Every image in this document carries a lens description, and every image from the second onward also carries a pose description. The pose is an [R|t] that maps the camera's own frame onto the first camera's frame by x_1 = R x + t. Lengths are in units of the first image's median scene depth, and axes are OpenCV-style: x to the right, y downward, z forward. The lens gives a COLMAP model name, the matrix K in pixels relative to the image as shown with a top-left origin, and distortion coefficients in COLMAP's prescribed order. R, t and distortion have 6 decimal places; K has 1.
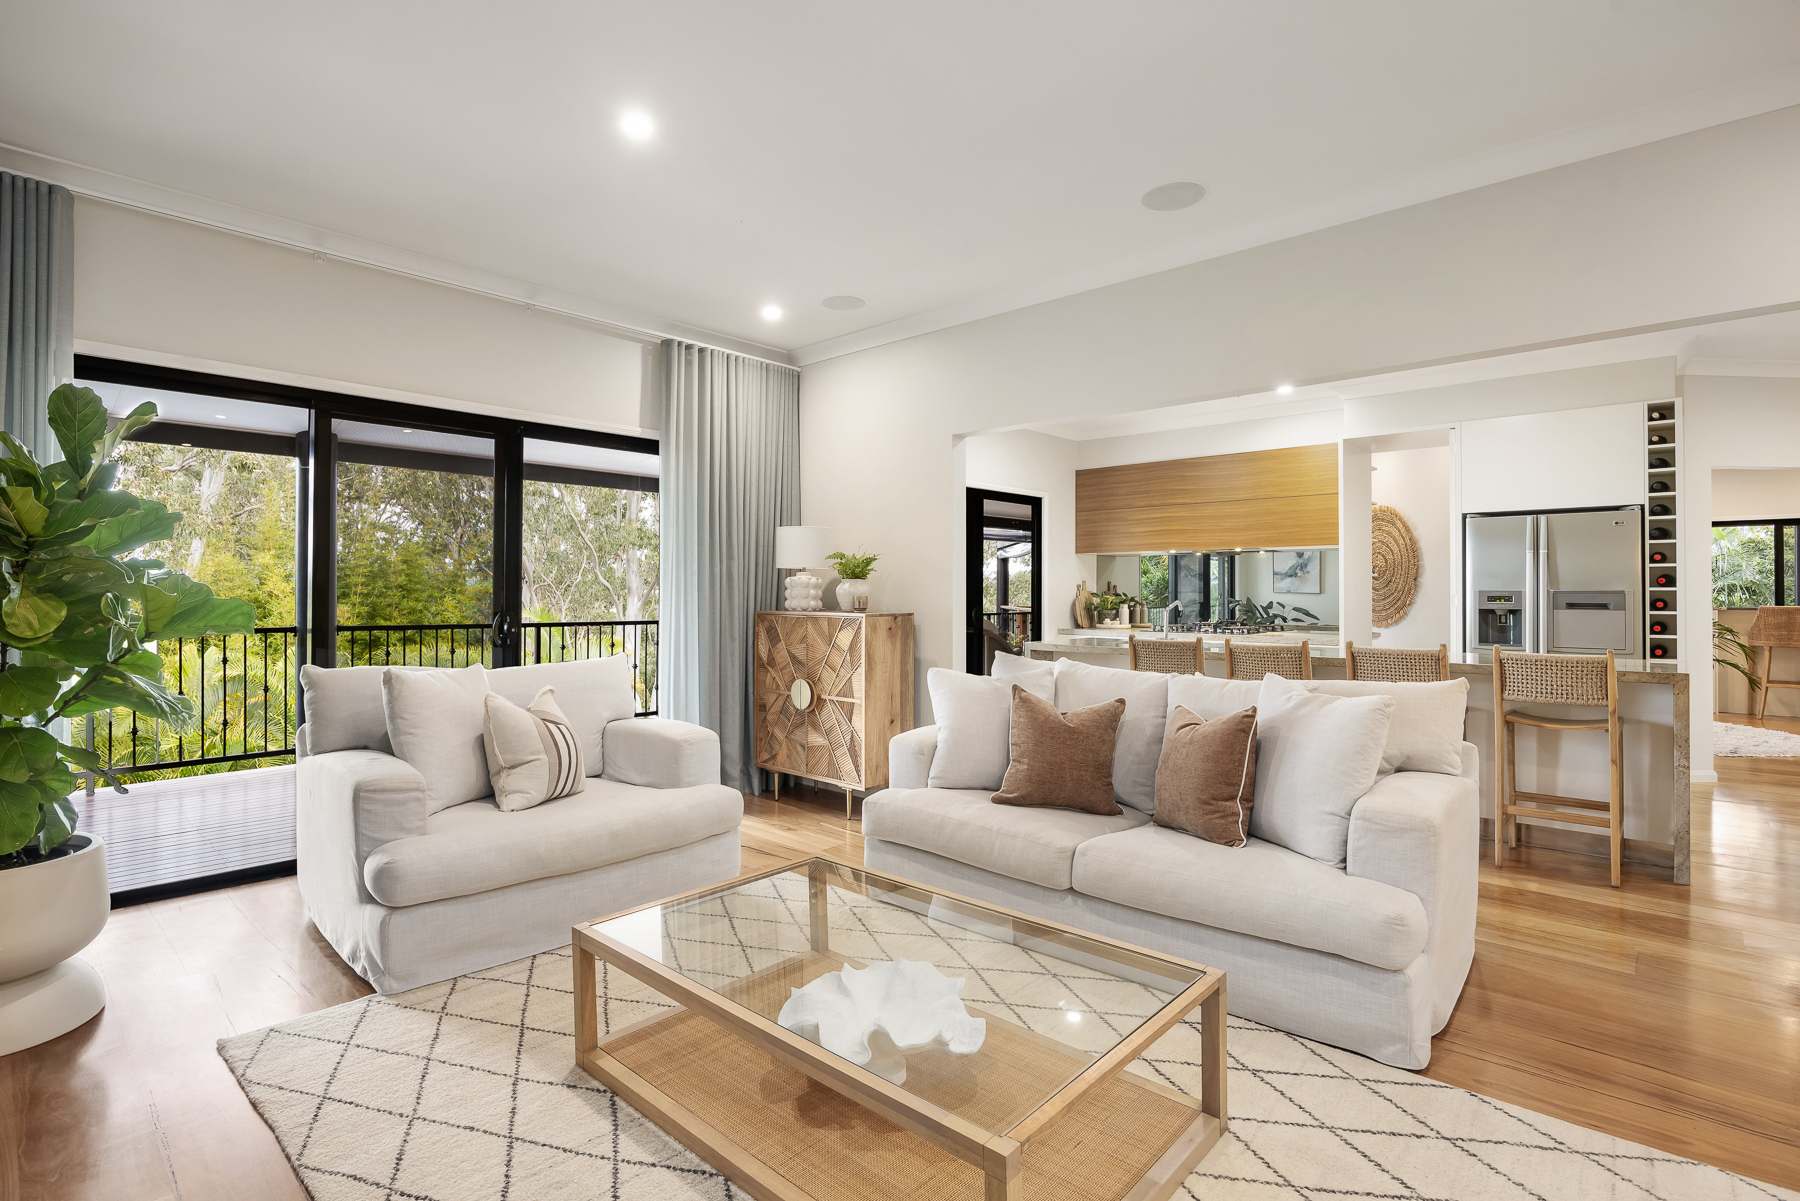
lens RADIAL K [[862.5, 0, 897.1], [0, 862.5, 588.0], [0, 0, 1]] dist [0.001935, 0.000505]
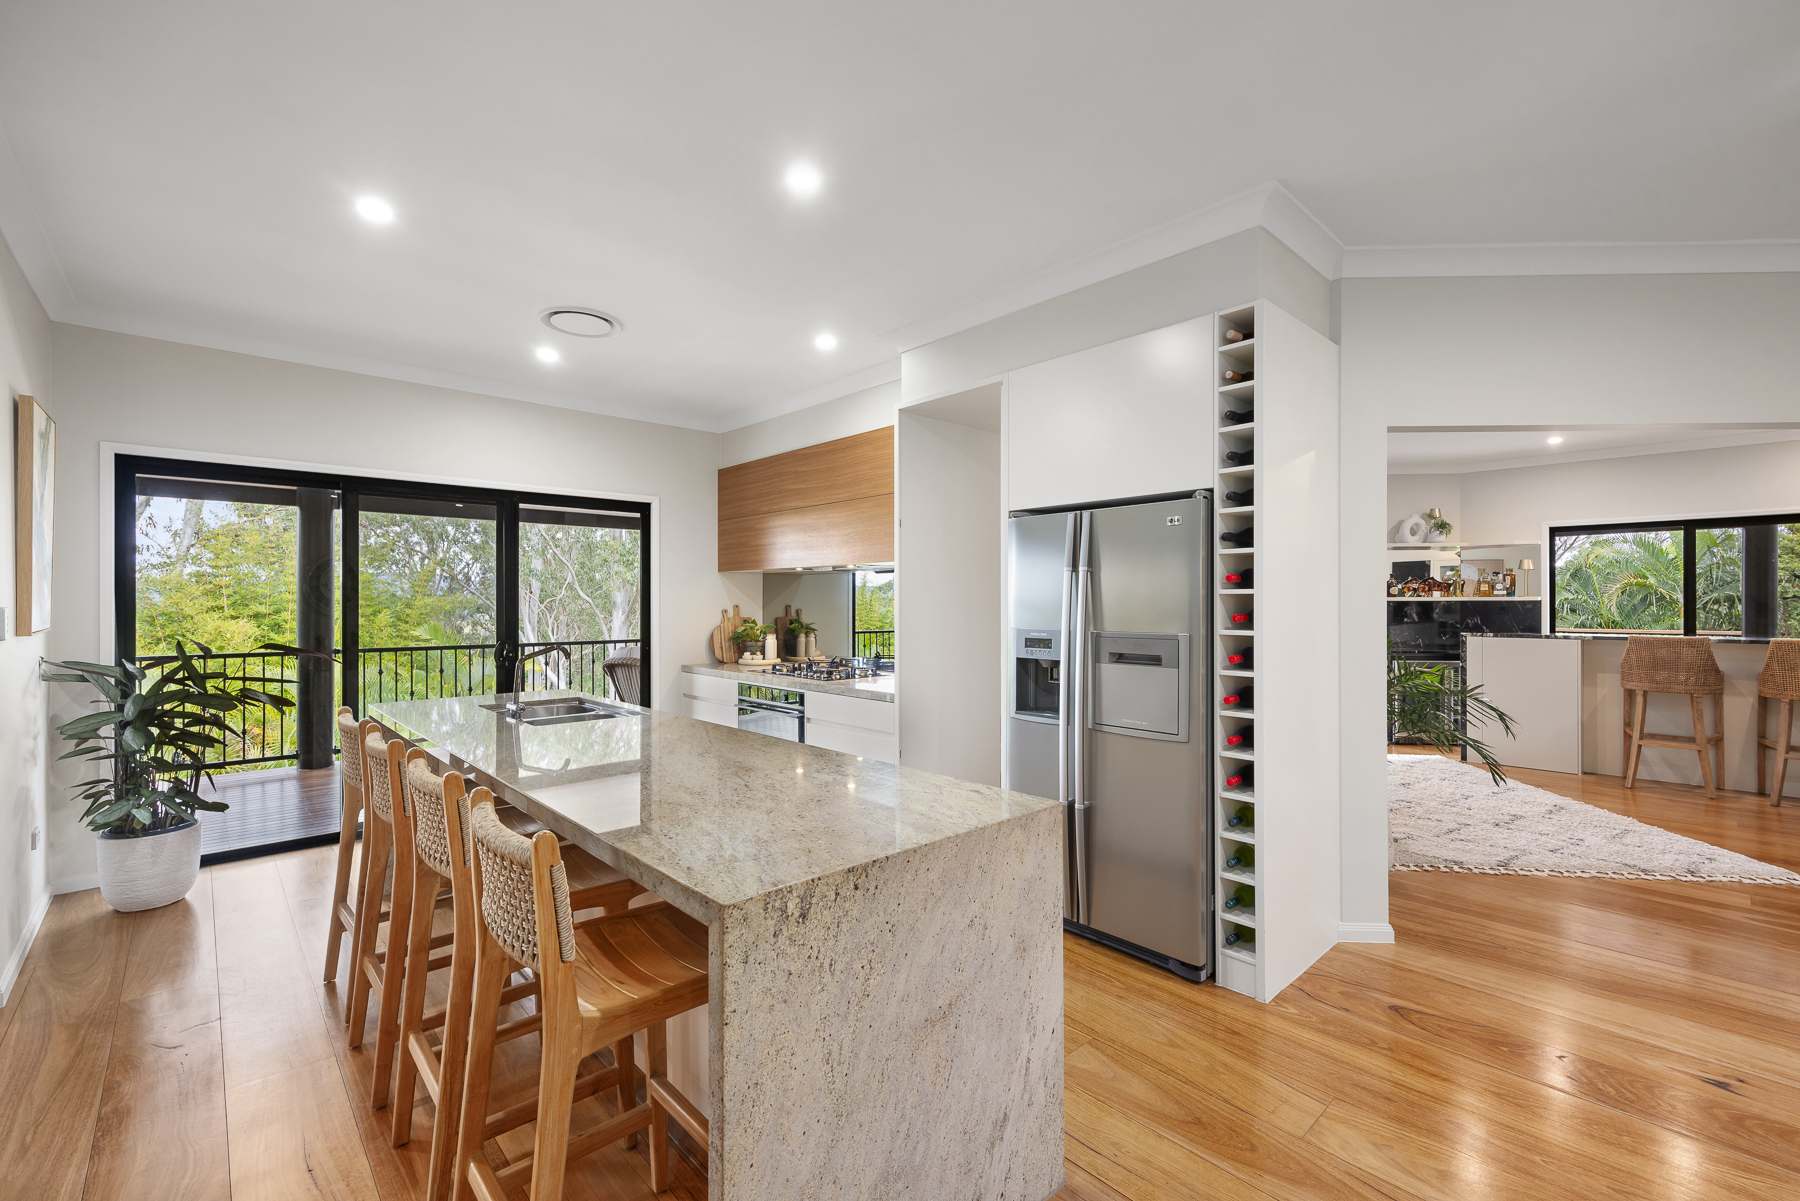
lens RADIAL K [[766.5, 0, 903.1], [0, 766.5, 608.9], [0, 0, 1]] dist [0.000644, 0.000021]
pose [[0.995876, 0.000936, -0.090716, 0.643093], [0.000232, 0.999917, 0.012869, -0.020186], [0.090720, -0.012837, 0.995794, 0.422763]]
